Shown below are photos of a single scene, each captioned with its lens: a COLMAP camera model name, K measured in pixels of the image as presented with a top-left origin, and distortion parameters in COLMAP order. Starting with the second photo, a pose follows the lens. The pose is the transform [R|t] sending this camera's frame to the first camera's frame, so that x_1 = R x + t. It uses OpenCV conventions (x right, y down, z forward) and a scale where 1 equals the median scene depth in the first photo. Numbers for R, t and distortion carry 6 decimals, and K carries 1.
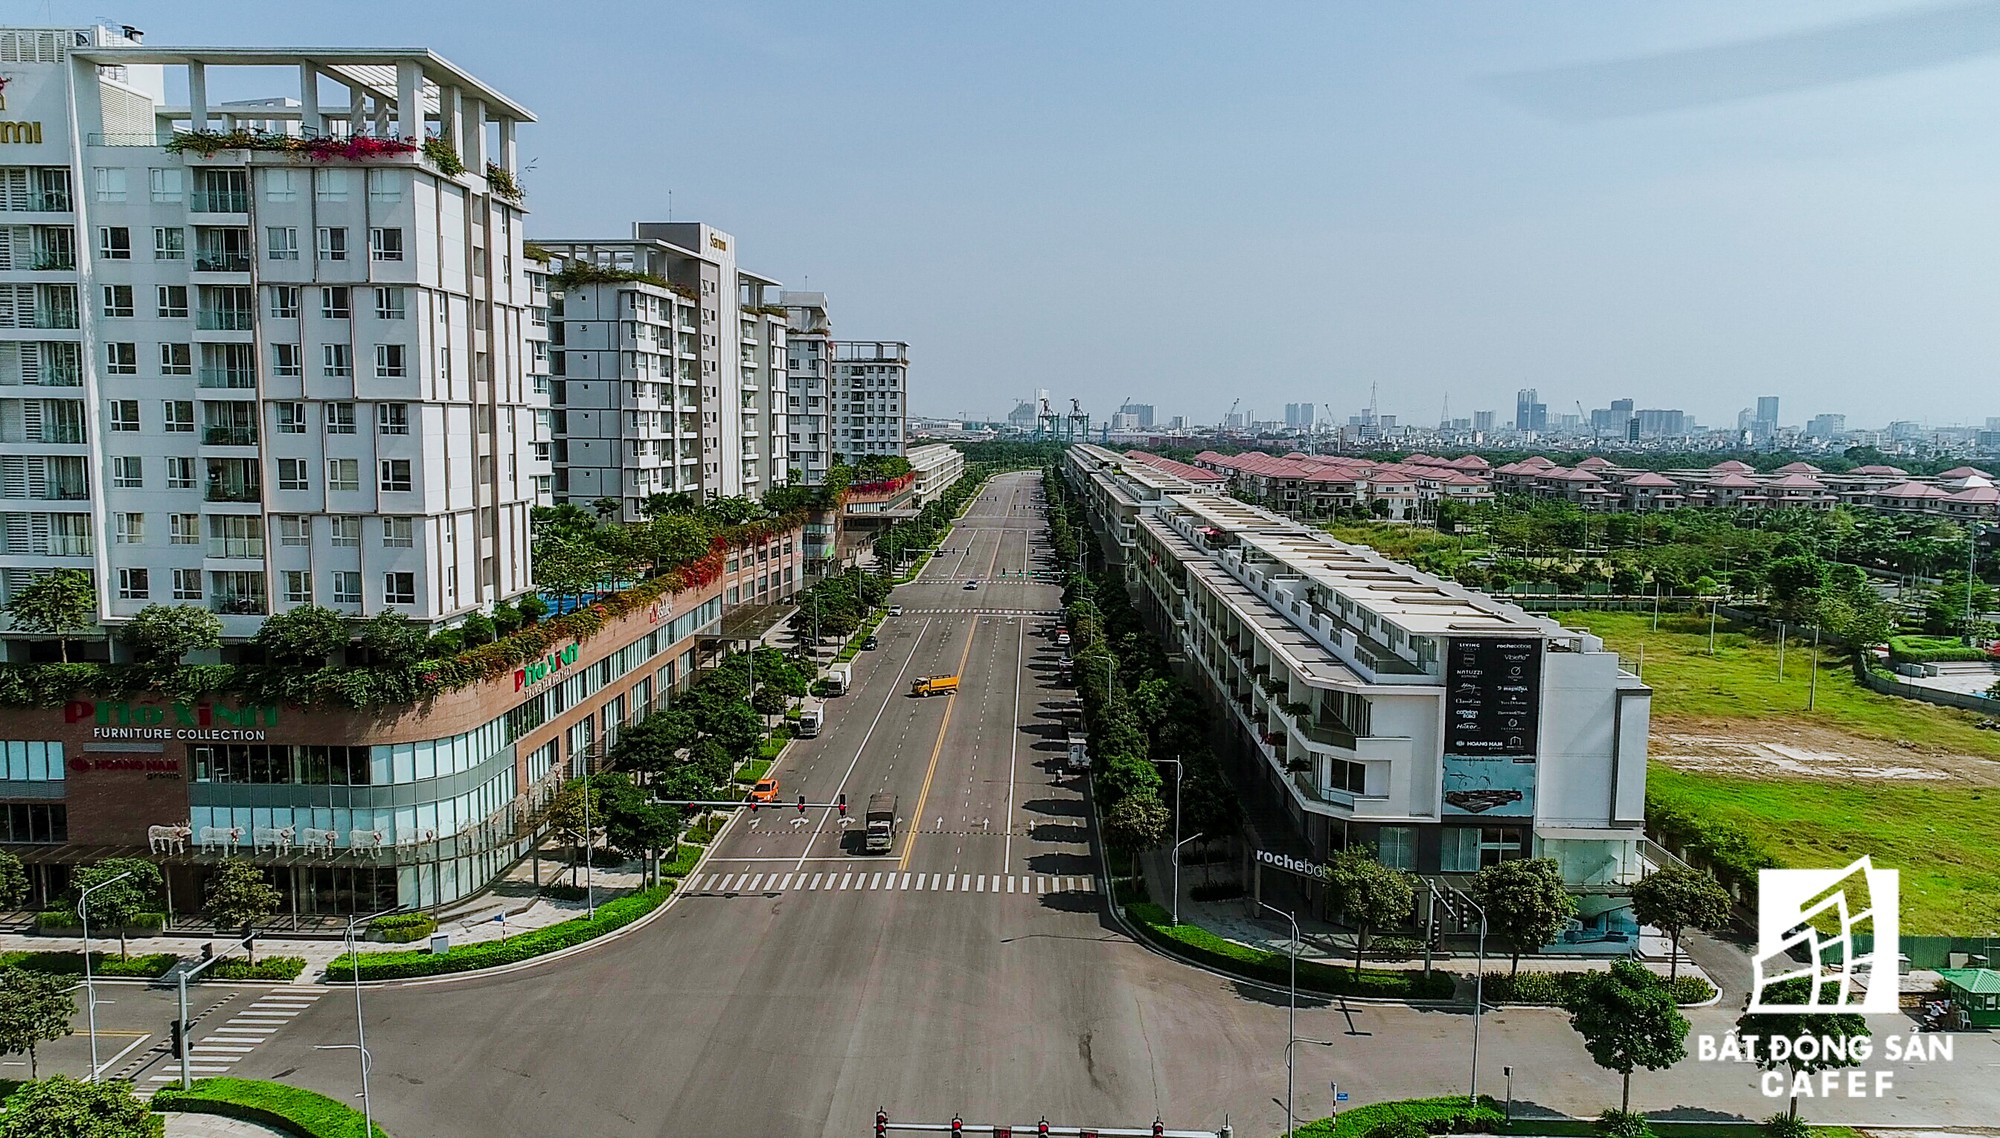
lens RADIAL K [[1378.6, 0, 1000.0], [0, 1378.6, 569.0], [0, 0, 1]] dist [-0.003224, -0.001170]
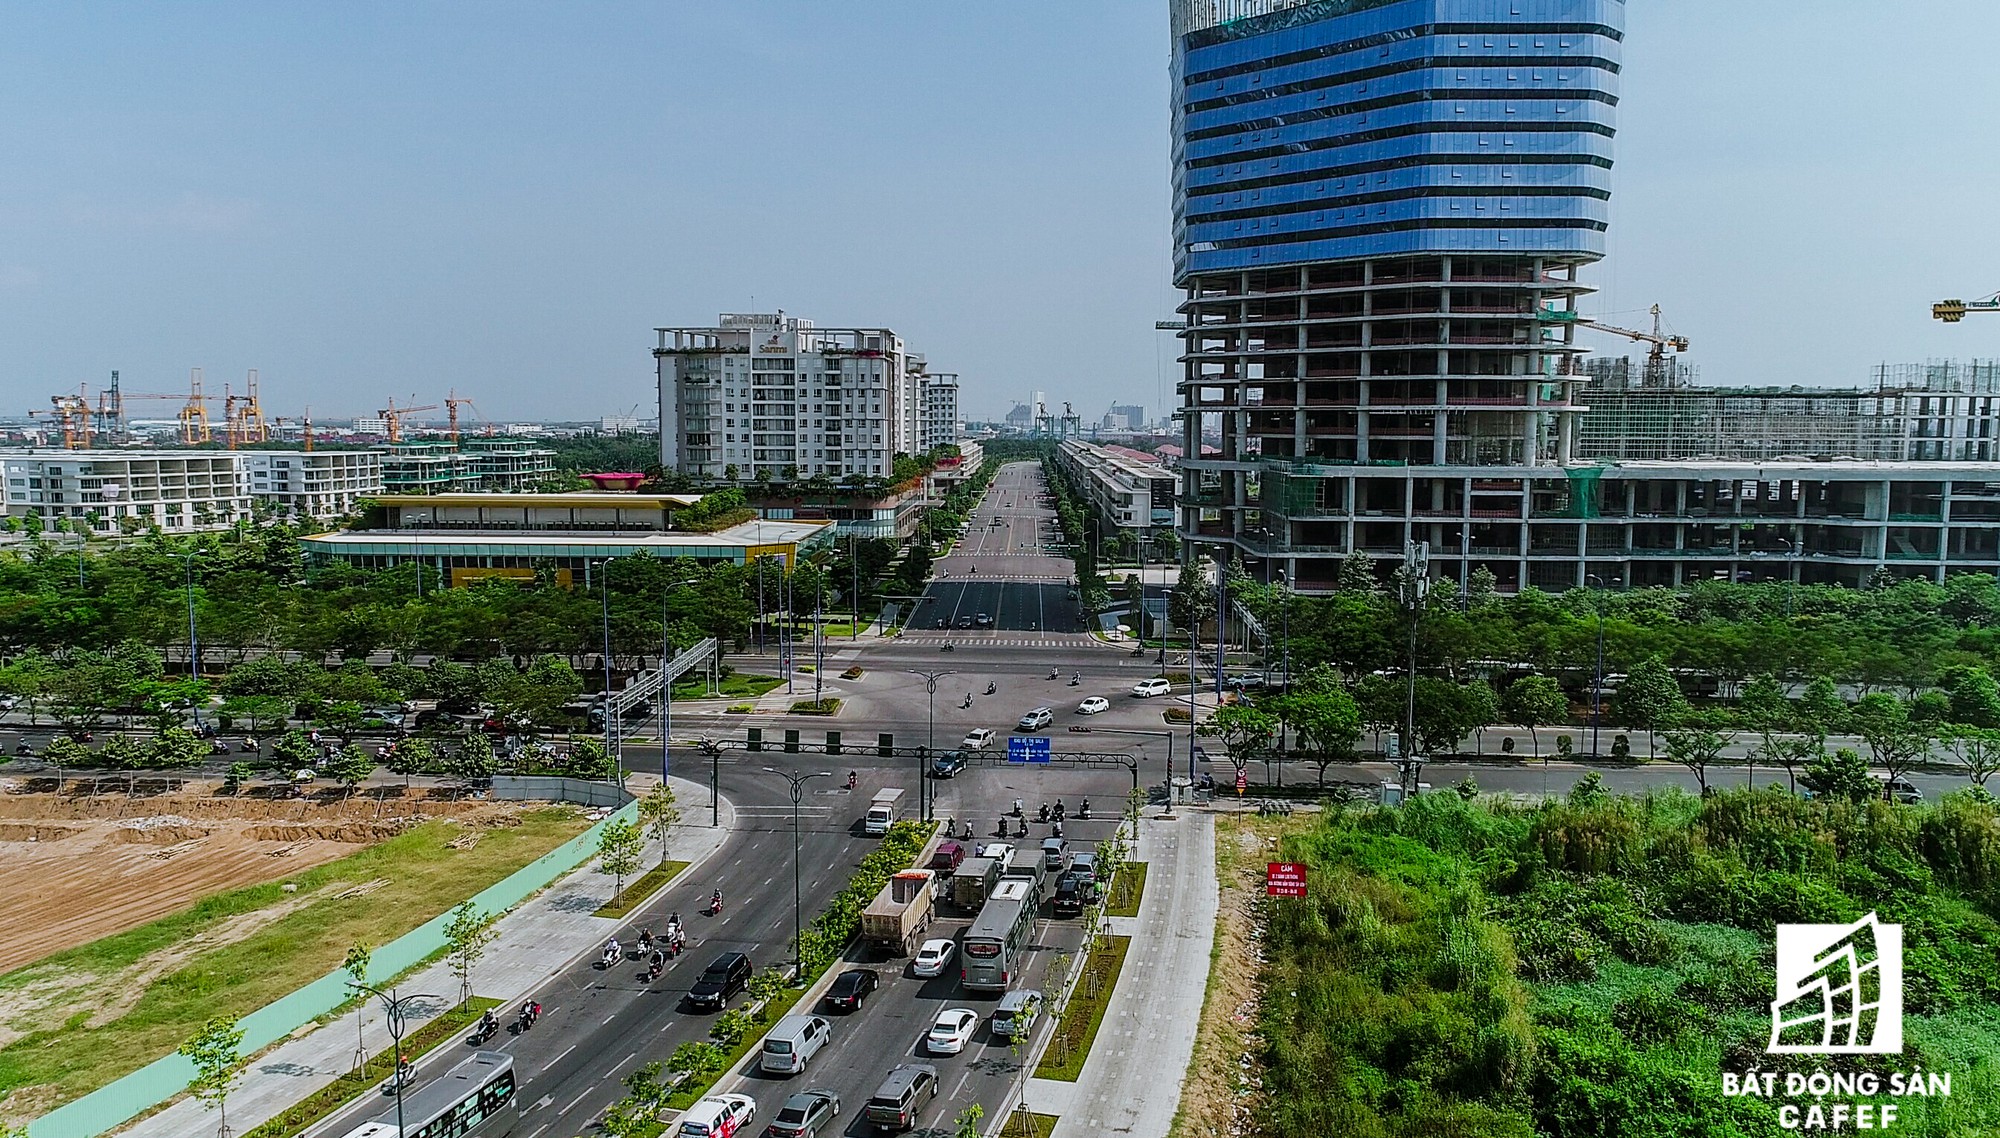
lens RADIAL K [[1378.6, 0, 1000.0], [0, 1378.6, 569.0], [0, 0, 1]] dist [-0.003224, -0.001170]
pose [[0.999986, -0.004612, 0.002745, -0.034875], [0.004614, 0.999989, -0.000501, 0.089773], [-0.002743, 0.000514, 0.999996, -0.855060]]
